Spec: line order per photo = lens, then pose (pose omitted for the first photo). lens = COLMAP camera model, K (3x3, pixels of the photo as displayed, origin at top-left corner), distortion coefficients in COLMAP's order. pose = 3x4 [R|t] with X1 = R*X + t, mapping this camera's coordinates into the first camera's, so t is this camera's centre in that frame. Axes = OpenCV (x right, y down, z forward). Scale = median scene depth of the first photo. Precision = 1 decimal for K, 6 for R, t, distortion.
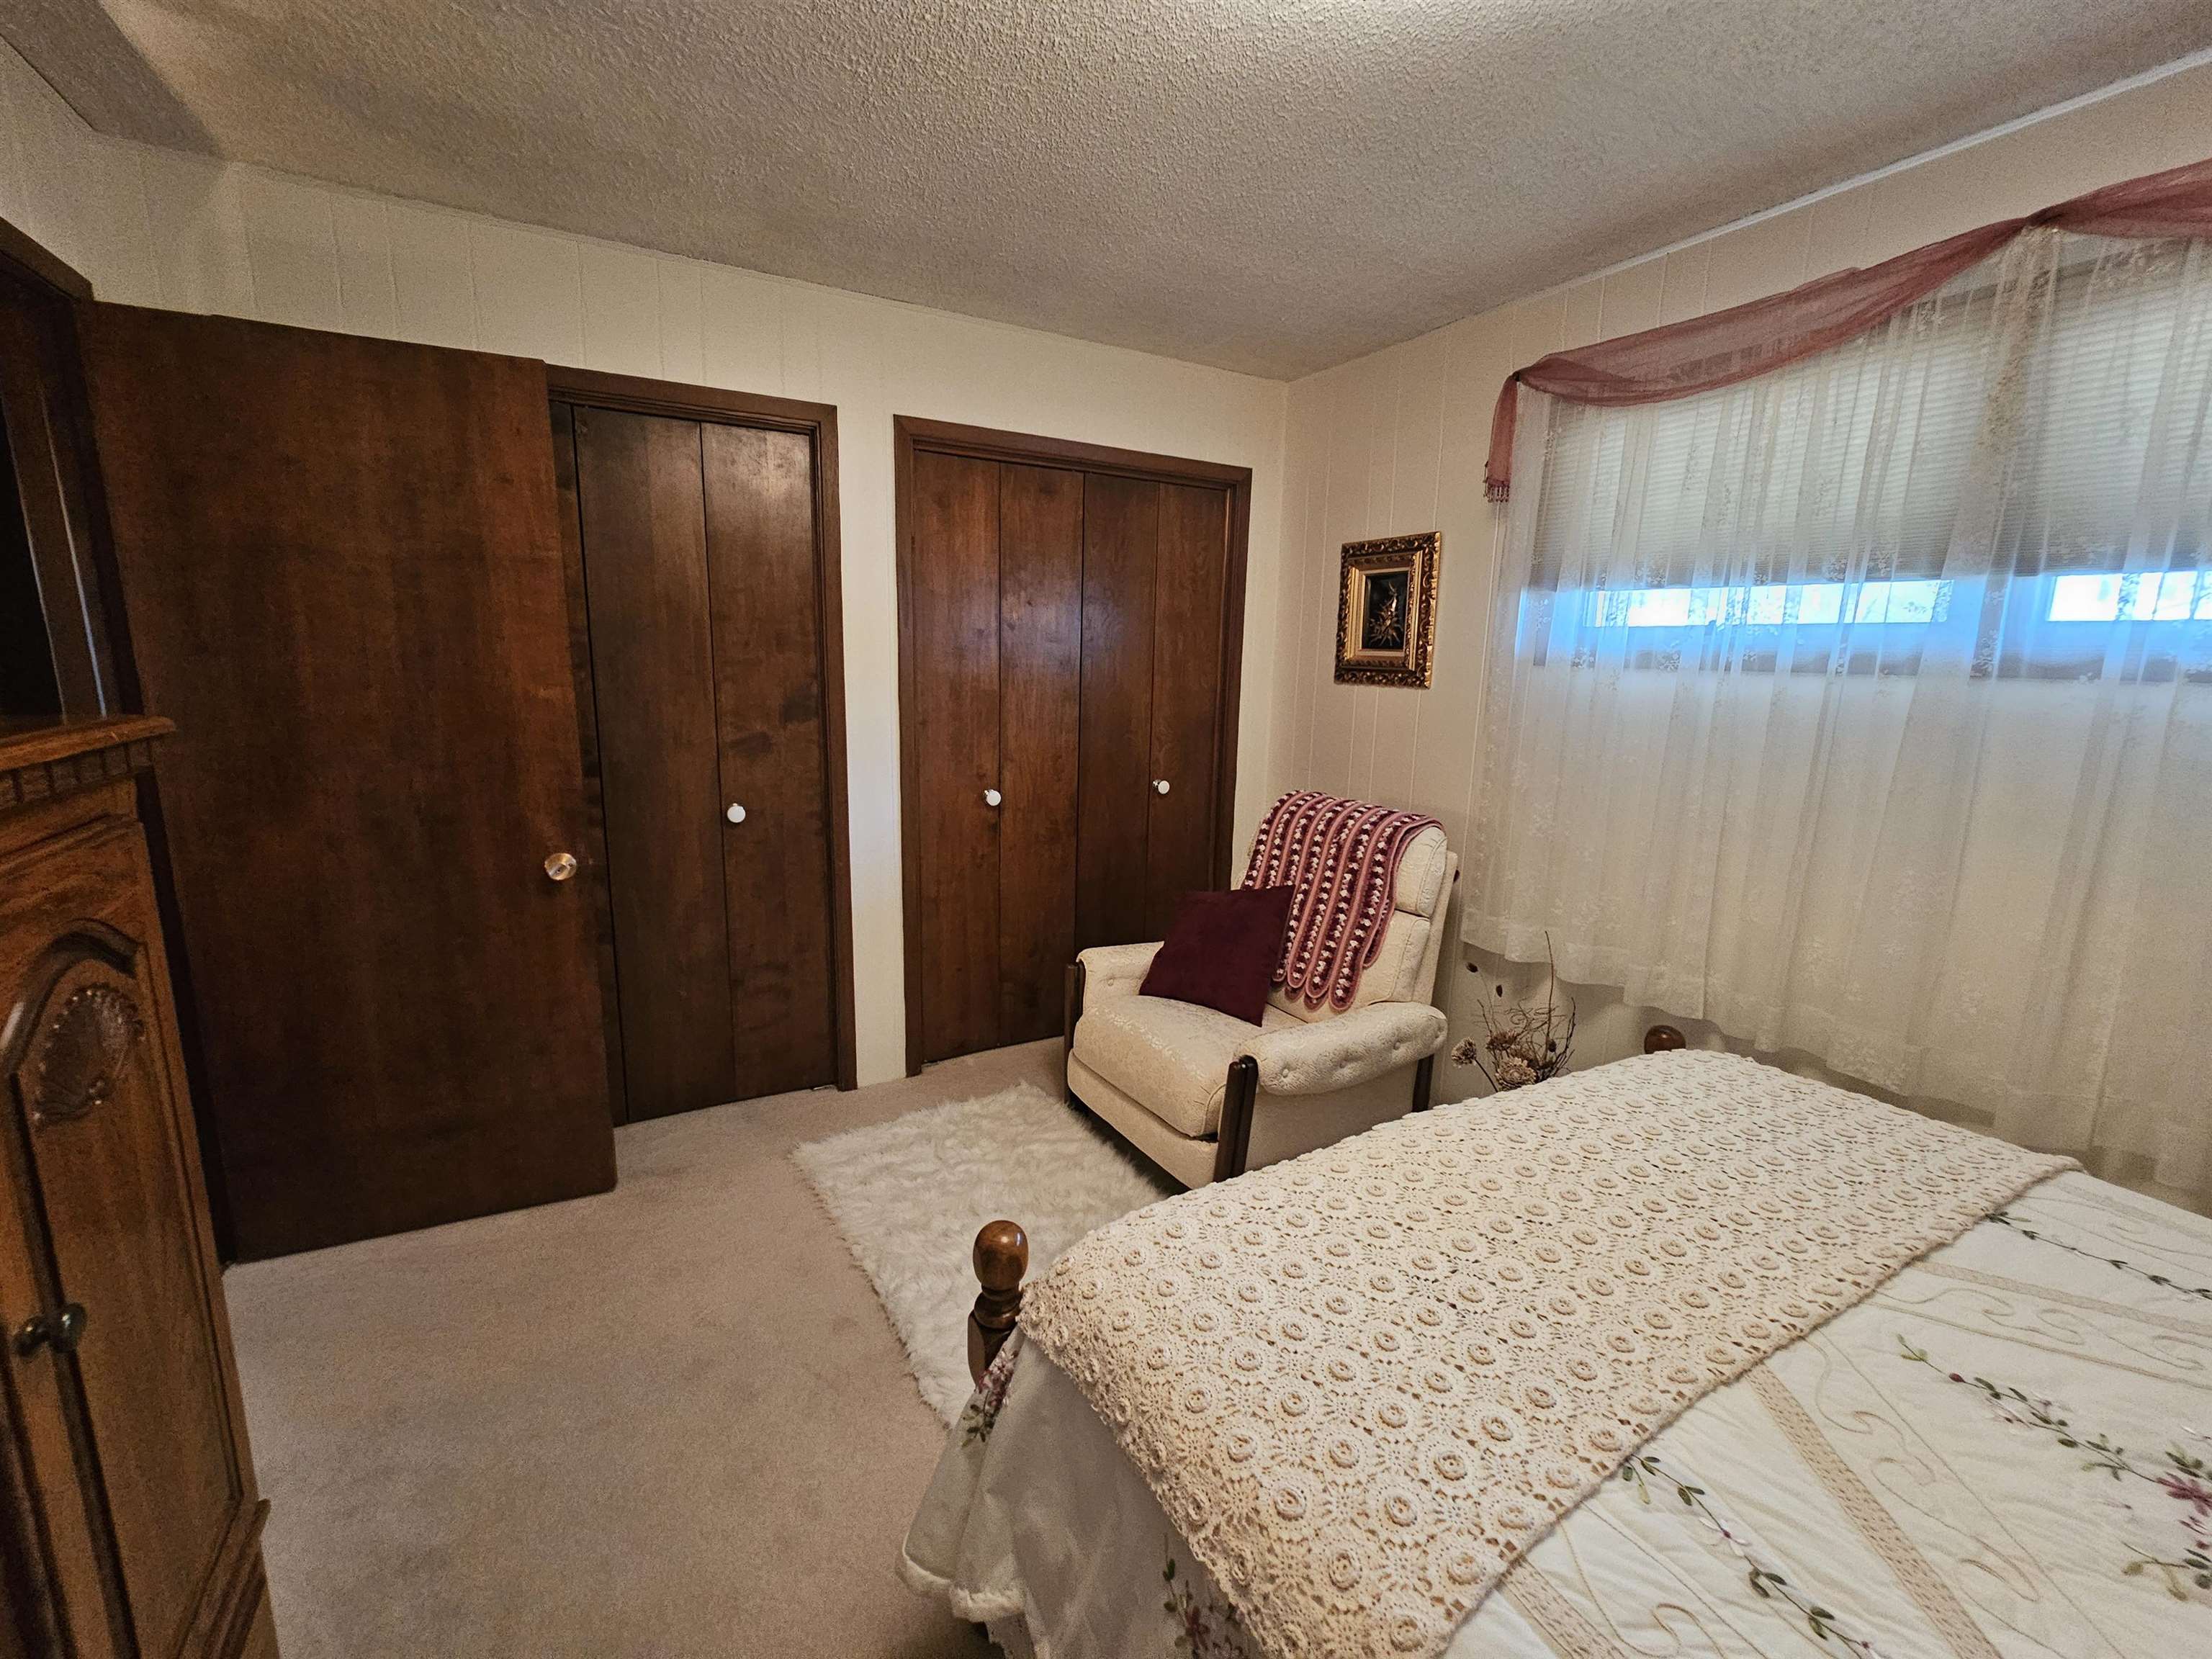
lens RADIAL K [[900.2, 0, 1103.2], [0, 900.2, 826.7], [0, 0, 1]] dist [-0.000365, -0.000031]
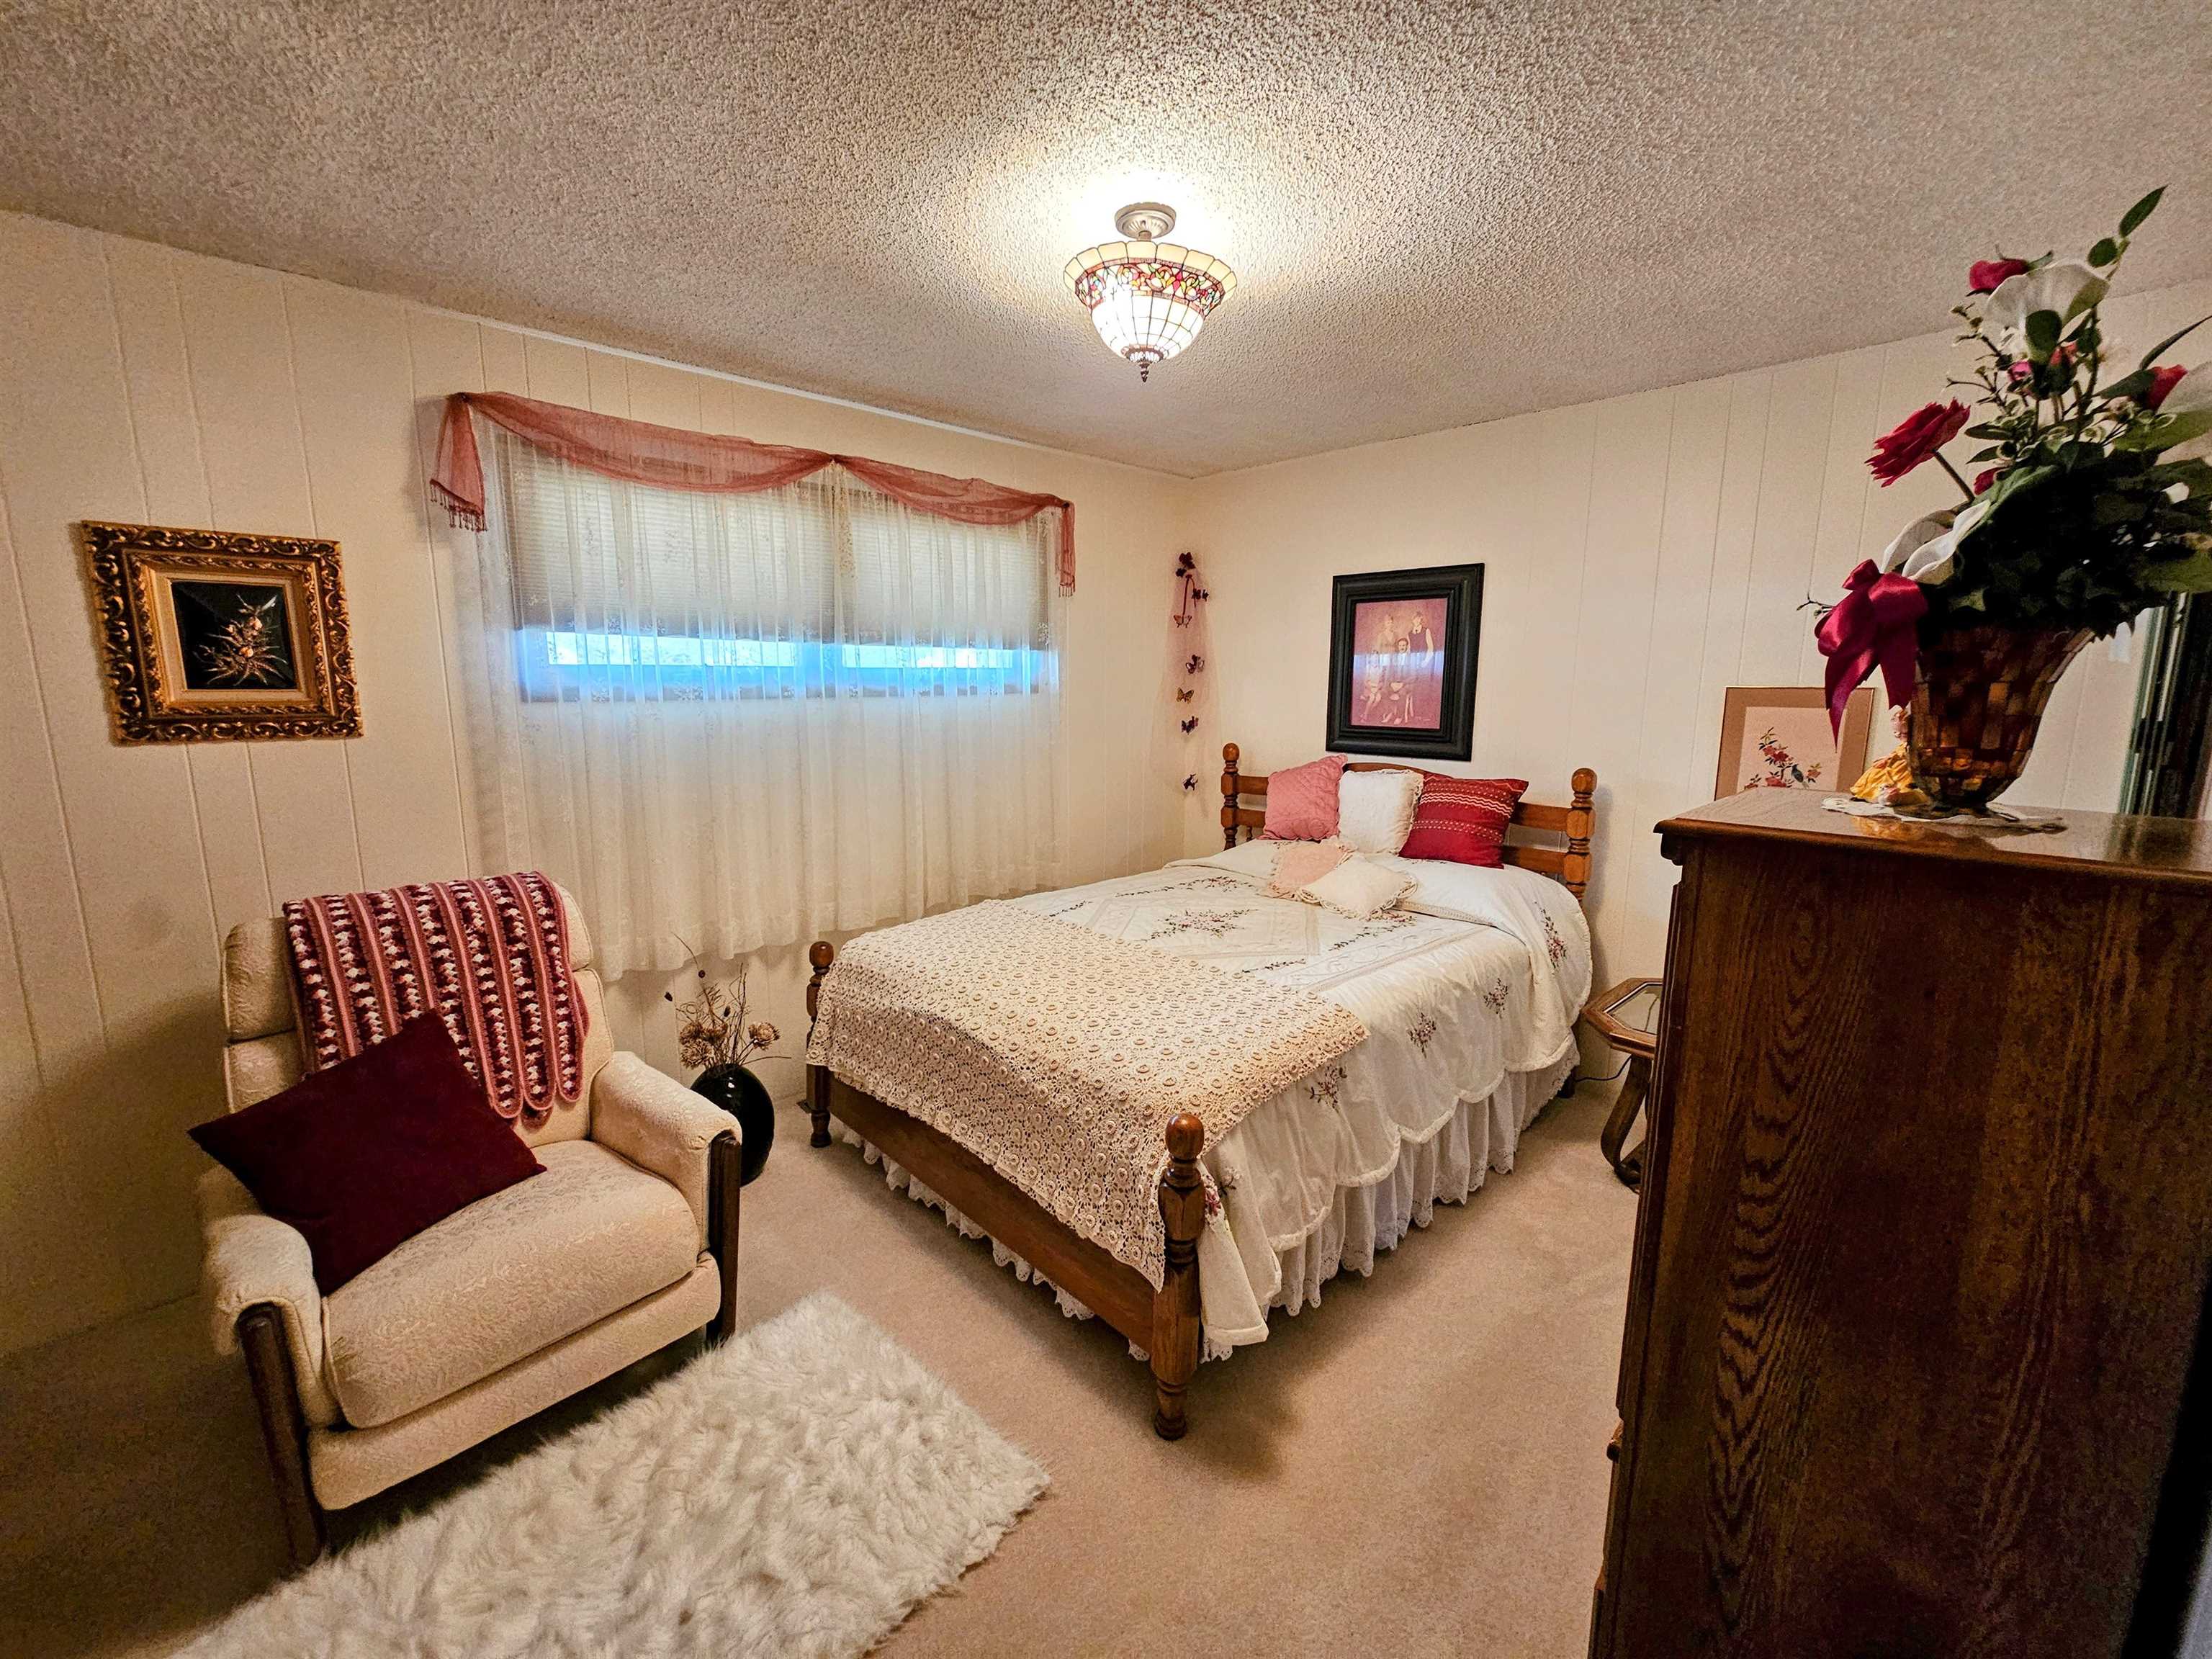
lens RADIAL K [[900.2, 0, 1104.7], [0, 900.2, 822.0], [0, 0, 1]] dist [-0.000365, -0.000031]
pose [[-0.238407, -0.184417, 0.953495, -0.641944], [0.170884, 0.958520, 0.228116, -0.169084], [-0.956013, 0.217322, -0.197004, 0.610549]]
